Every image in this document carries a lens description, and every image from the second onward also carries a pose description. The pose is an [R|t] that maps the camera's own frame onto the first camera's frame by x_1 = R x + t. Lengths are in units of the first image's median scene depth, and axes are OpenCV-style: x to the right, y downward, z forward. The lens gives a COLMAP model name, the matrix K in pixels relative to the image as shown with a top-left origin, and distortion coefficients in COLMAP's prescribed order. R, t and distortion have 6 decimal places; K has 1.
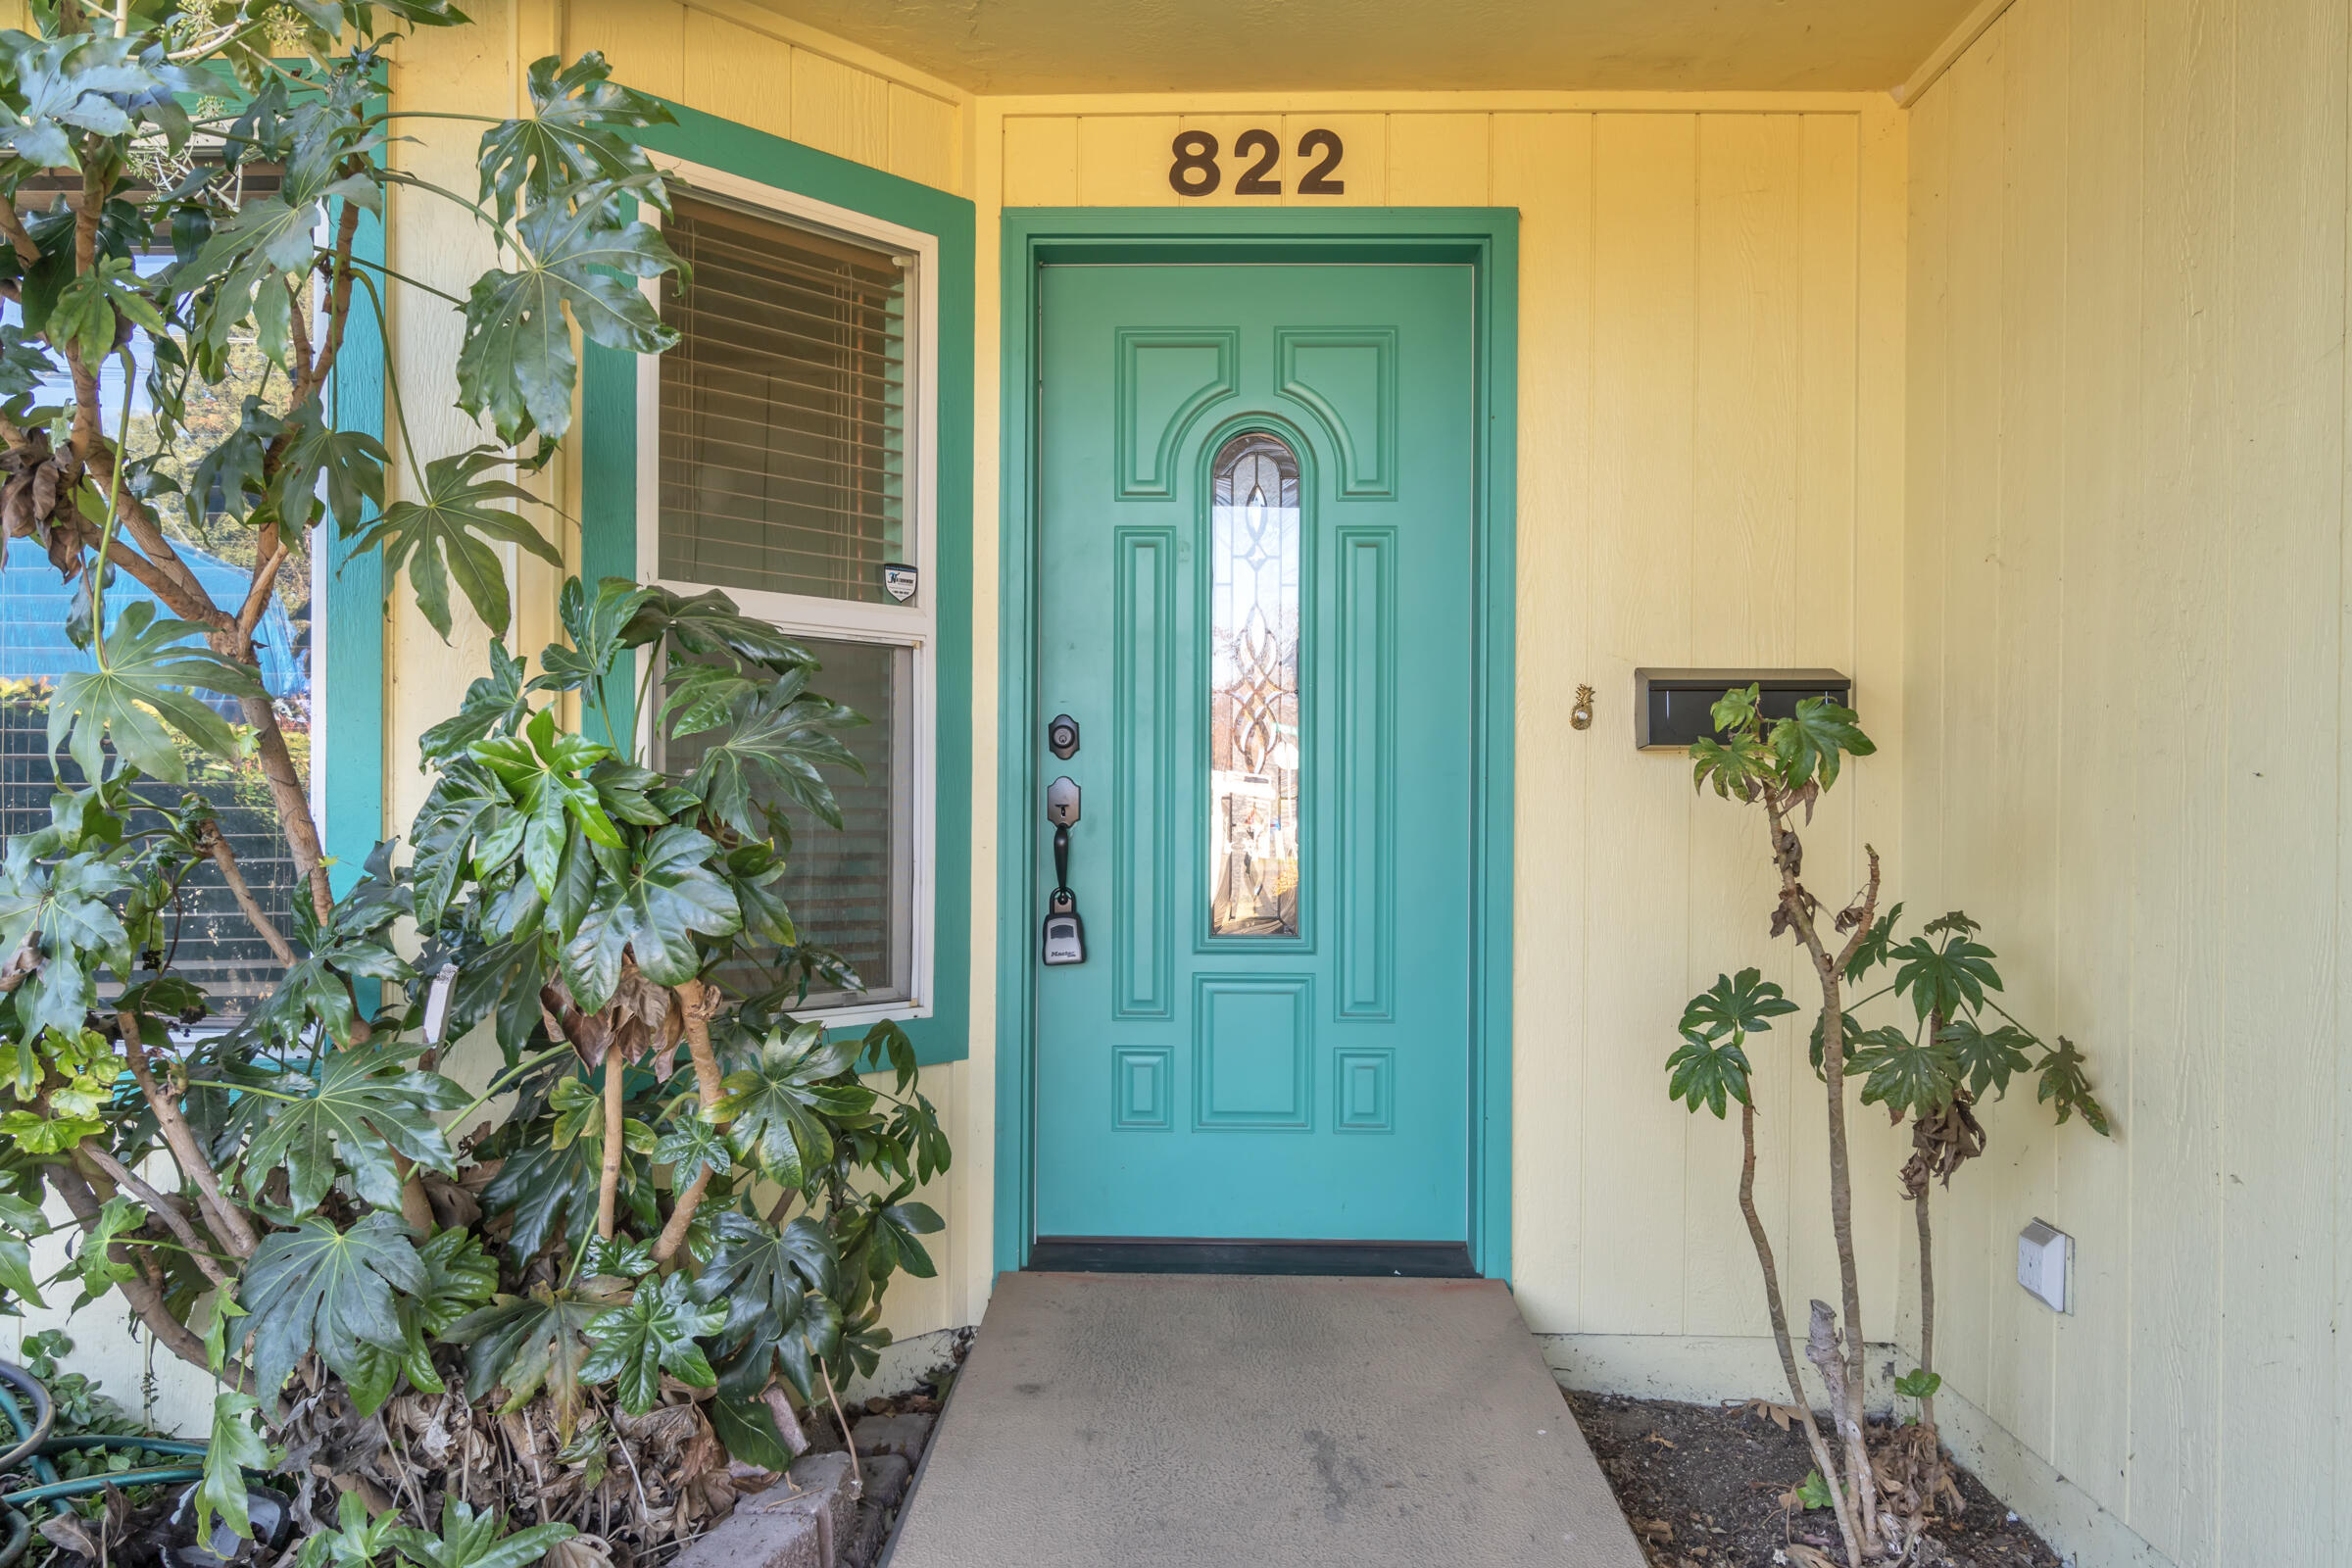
lens RADIAL K [[1602.8, 0, 1176.0], [0, 1602.8, 784.0], [0, 0, 1]] dist [0.002374, -0.000340]
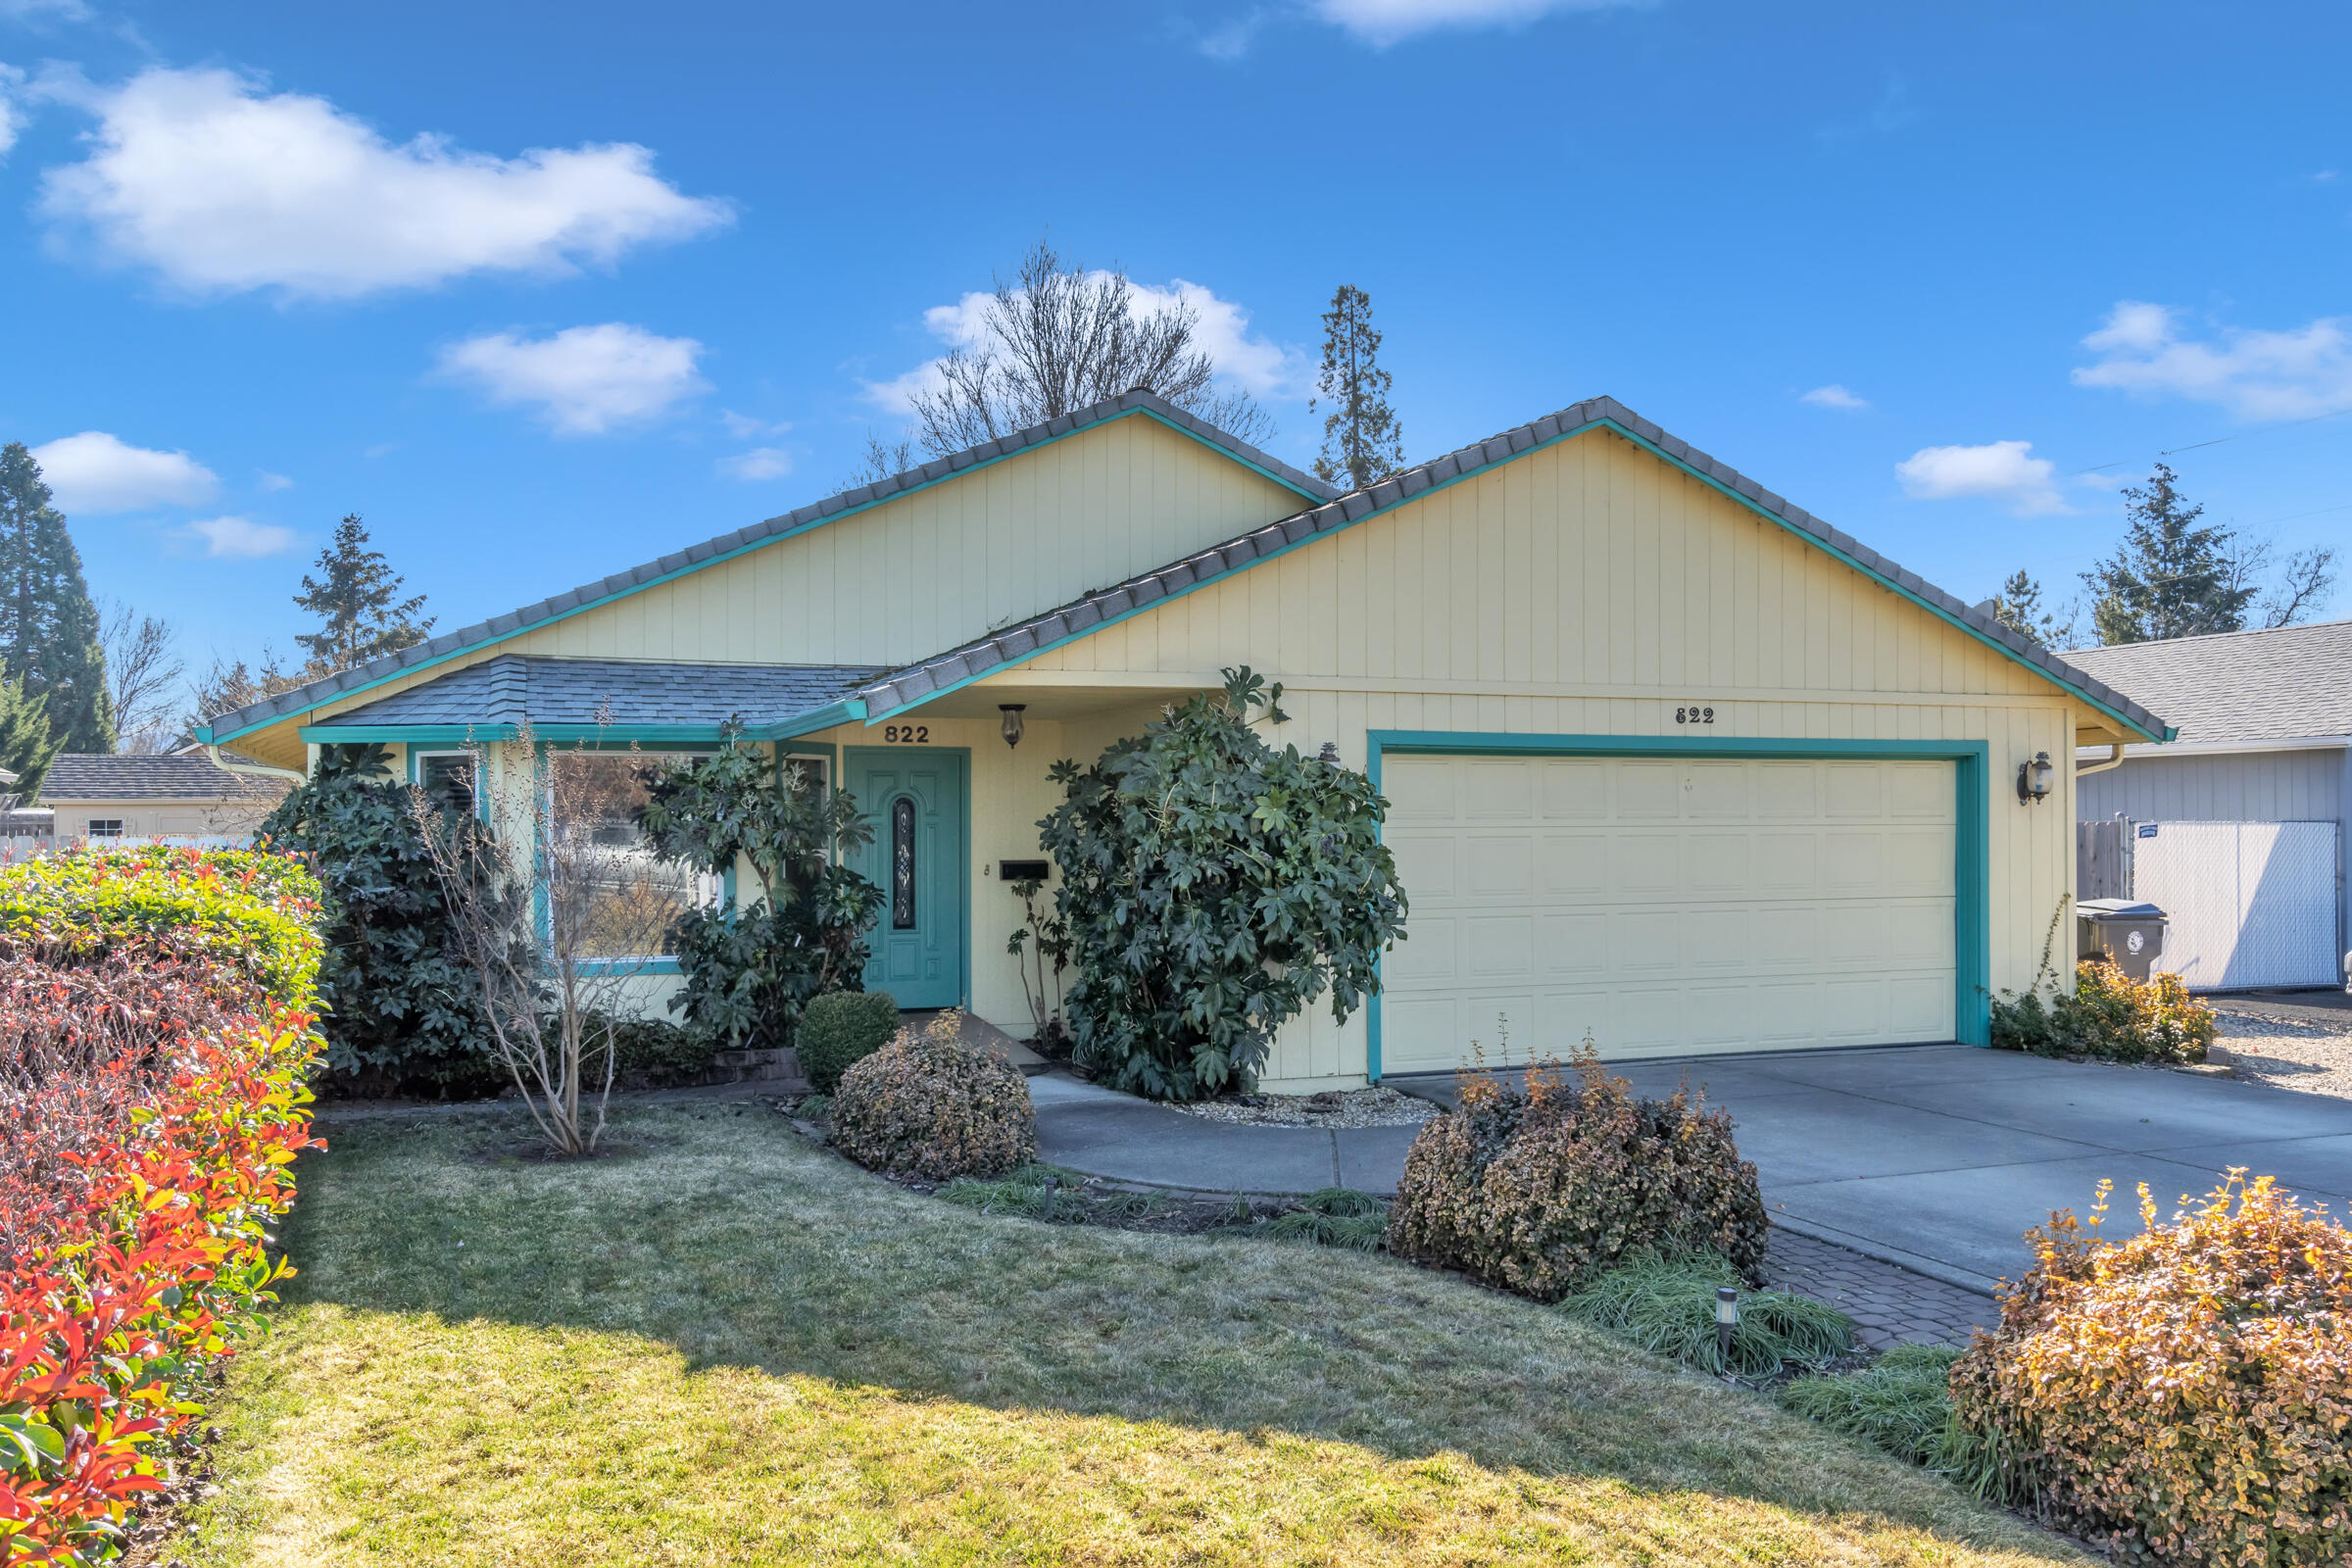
lens RADIAL K [[1828.4, 0, 1184.9], [0, 1828.4, 848.6], [0, 0, 1]] dist [0.001639, -0.002364]
pose [[0.923347, -0.012738, 0.383756, -1.223344], [0.003661, 0.999696, 0.024376, -0.246432], [-0.383949, -0.021102, 0.923113, -4.001443]]
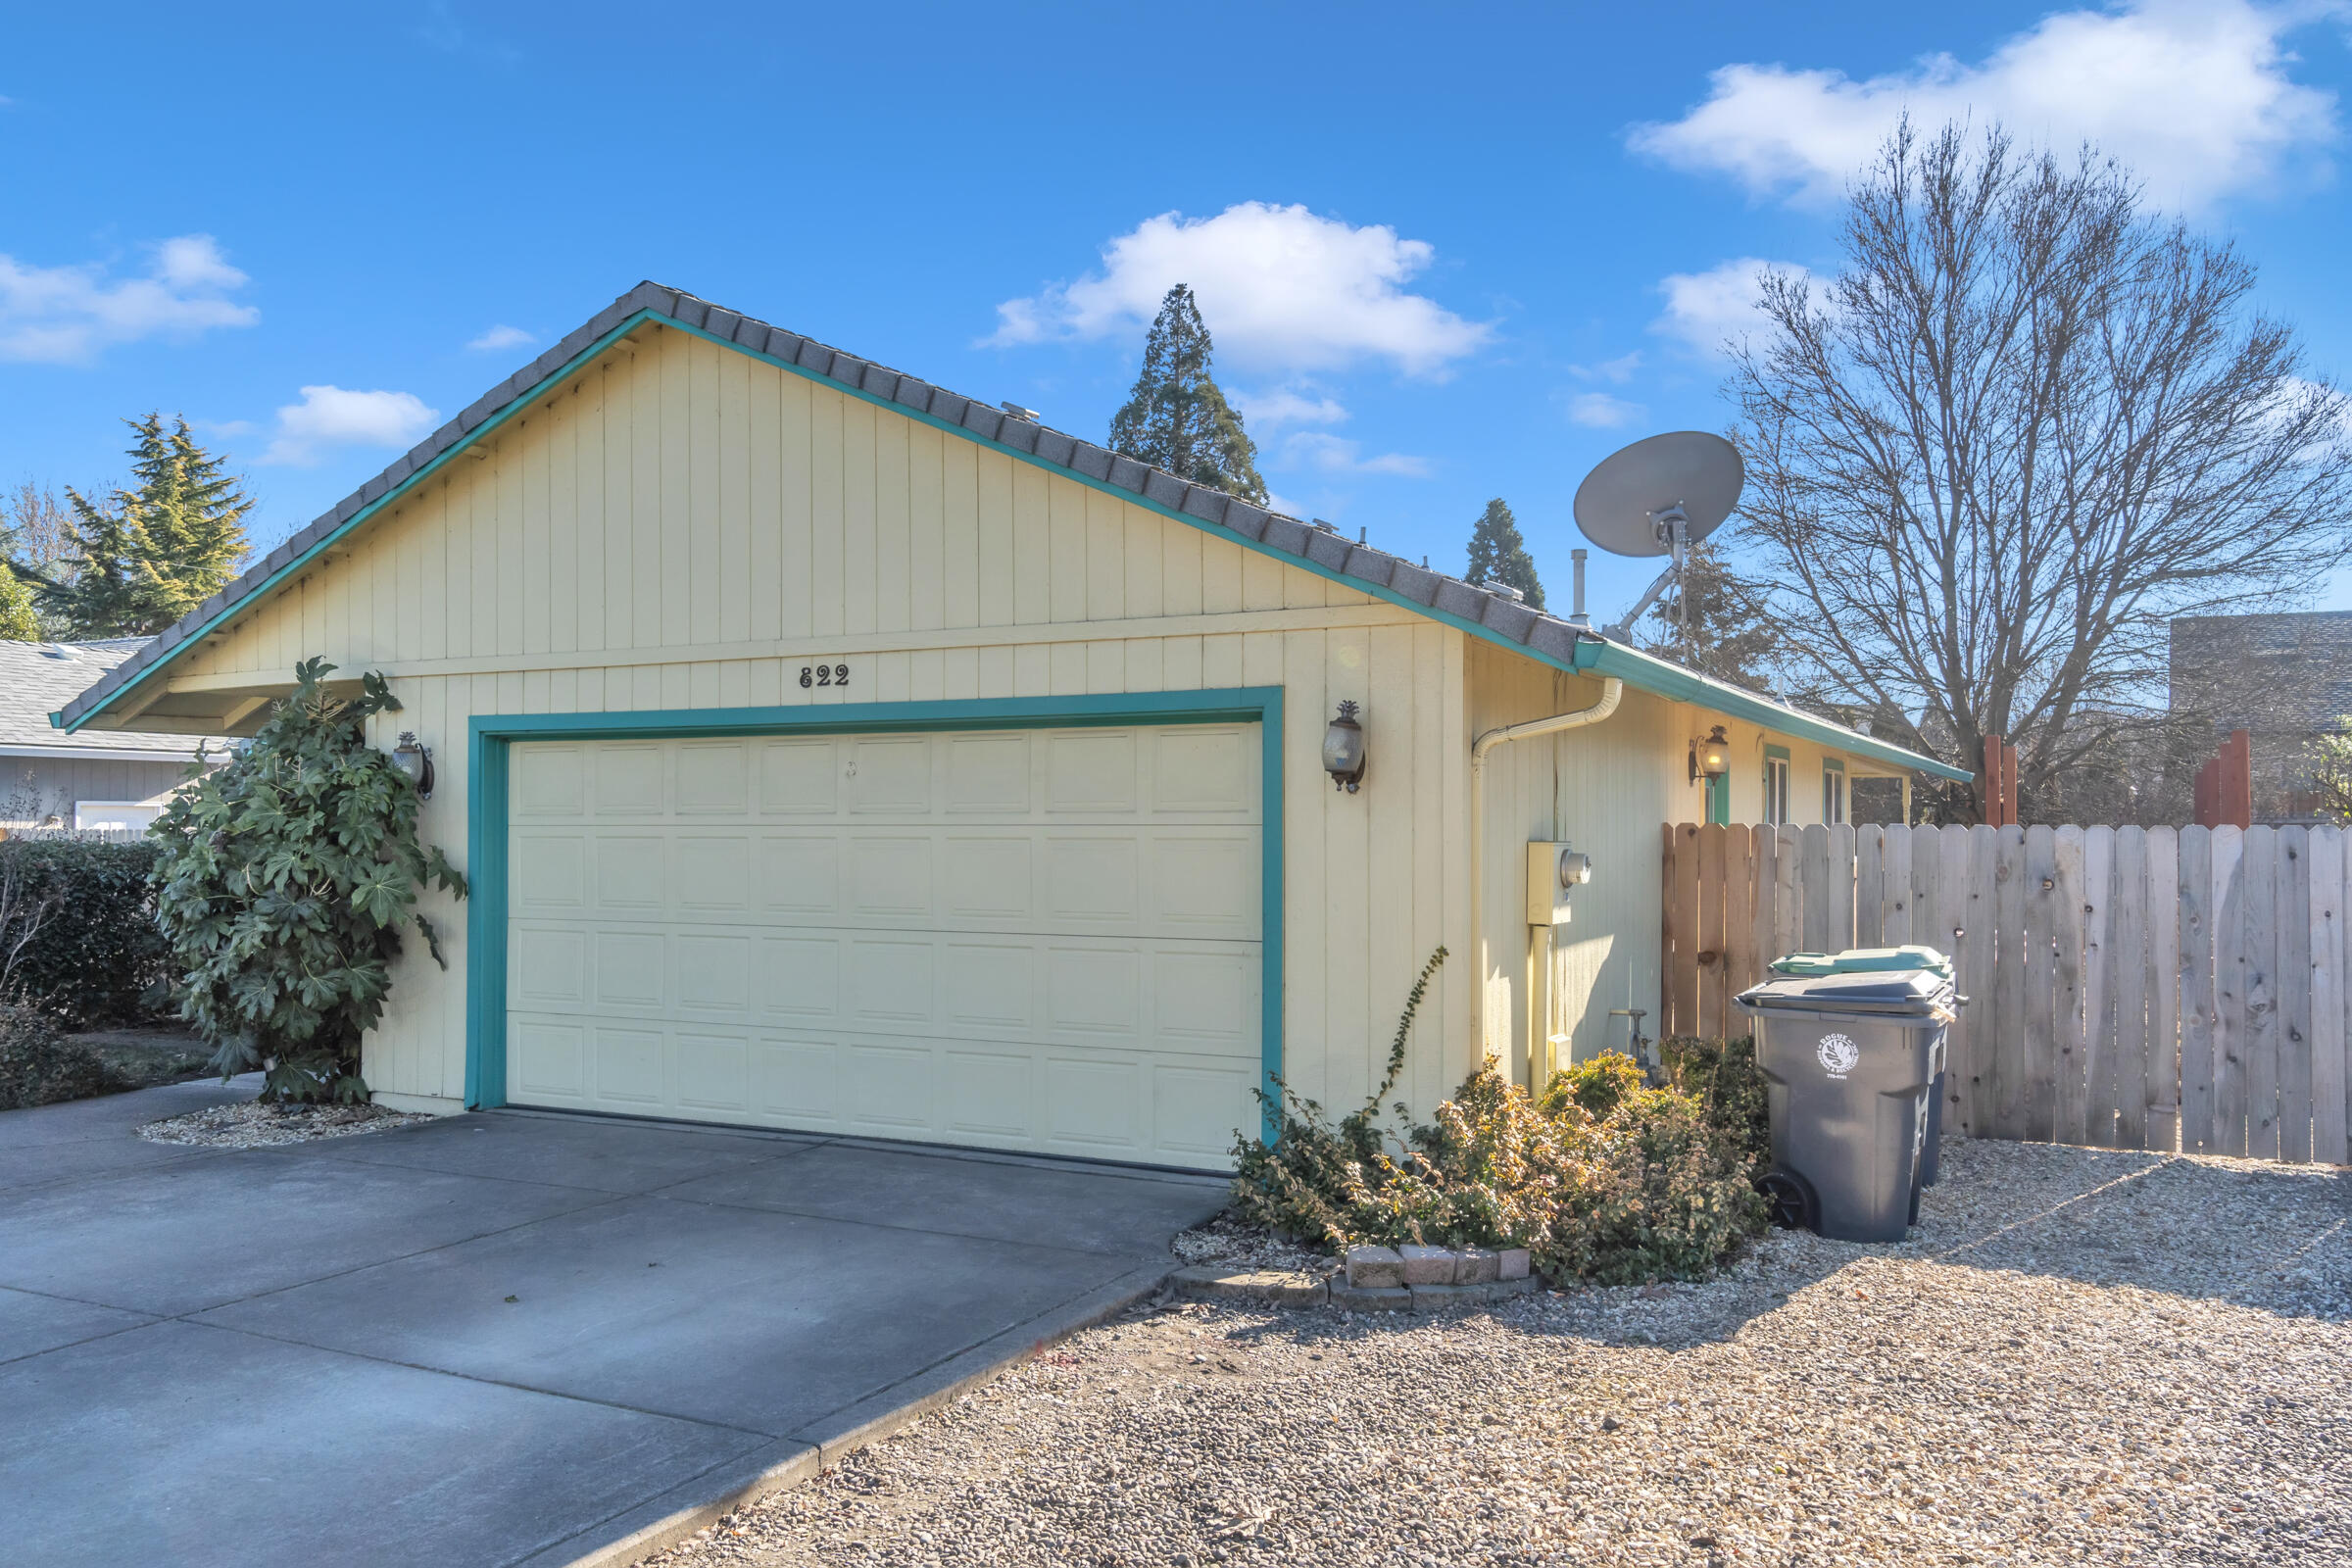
lens RADIAL K [[1828.4, 0, 1184.9], [0, 1828.4, 848.6], [0, 0, 1]] dist [0.001639, -0.002364]
pose [[0.899484, 0.000921, -0.436953, 3.756186], [0.008091, 0.999791, 0.018764, -0.202214], [0.436879, -0.020414, 0.899289, -3.031512]]
